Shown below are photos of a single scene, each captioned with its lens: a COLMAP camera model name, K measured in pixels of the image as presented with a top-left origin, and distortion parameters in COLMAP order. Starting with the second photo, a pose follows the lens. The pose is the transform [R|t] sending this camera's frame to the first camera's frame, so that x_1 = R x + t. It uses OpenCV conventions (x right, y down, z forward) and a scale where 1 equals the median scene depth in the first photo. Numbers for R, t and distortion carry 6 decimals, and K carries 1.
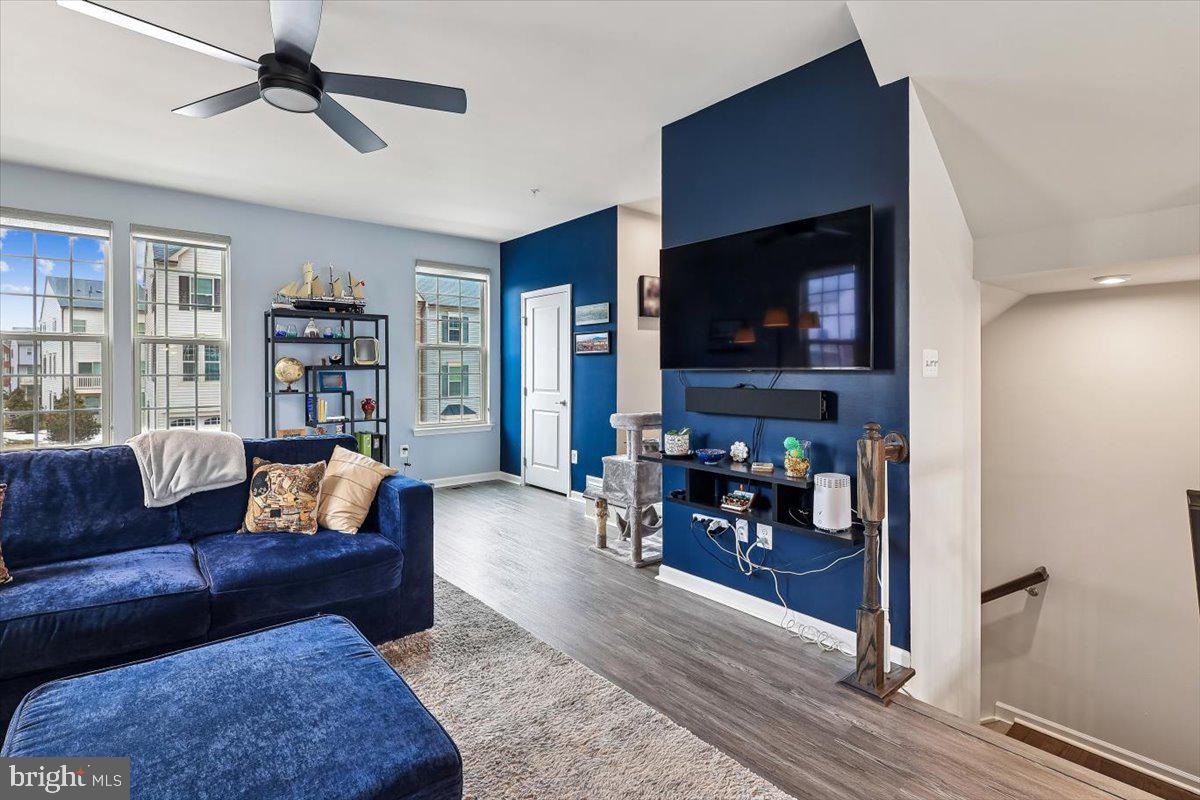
lens RADIAL K [[583.0, 0, 615.0], [0, 583.0, 372.8], [0, 0, 1]] dist [-0.001531, 0.000061]
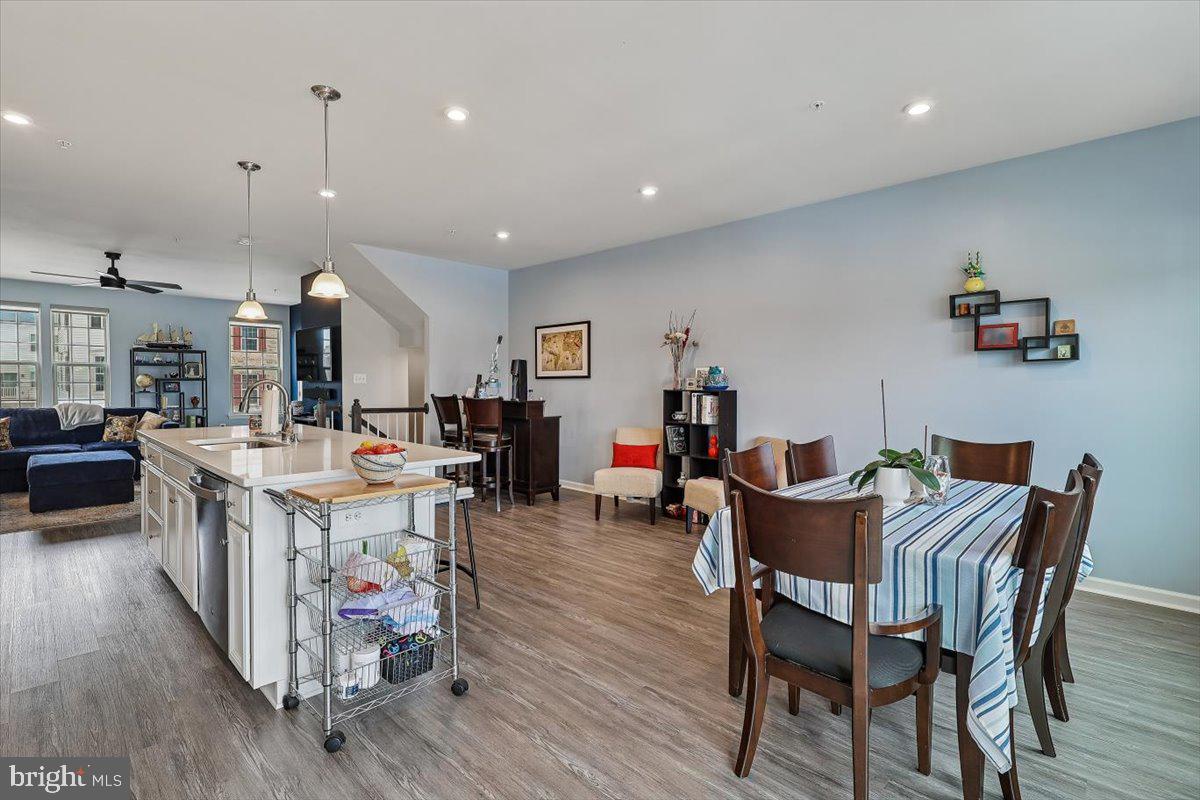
lens RADIAL K [[544.7, 0, 600.4], [0, 544.7, 396.3], [0, 0, 1]] dist [0.001549, -0.000164]
pose [[0.994505, 0.002363, 0.104667, 0.715702], [-0.004454, 0.999795, 0.019751, 0.005423], [-0.104599, -0.020108, 0.994311, -0.896833]]
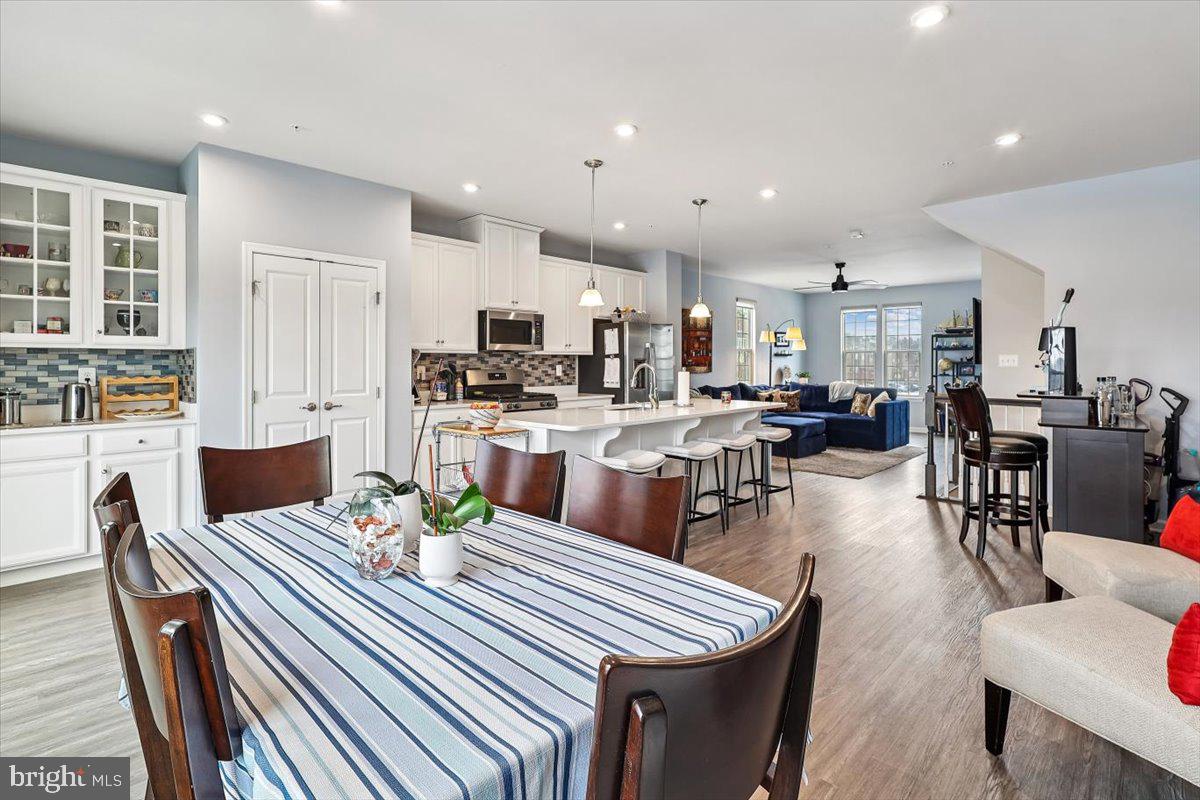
lens RADIAL K [[583.0, 0, 598.6], [0, 583.0, 367.6], [0, 0, 1]] dist [-0.001531, 0.000061]
pose [[0.123122, 0.005972, -0.992374, 1.304353], [-0.004145, 0.999976, 0.005503, 0.001586], [0.992383, 0.003436, 0.123144, -0.437799]]
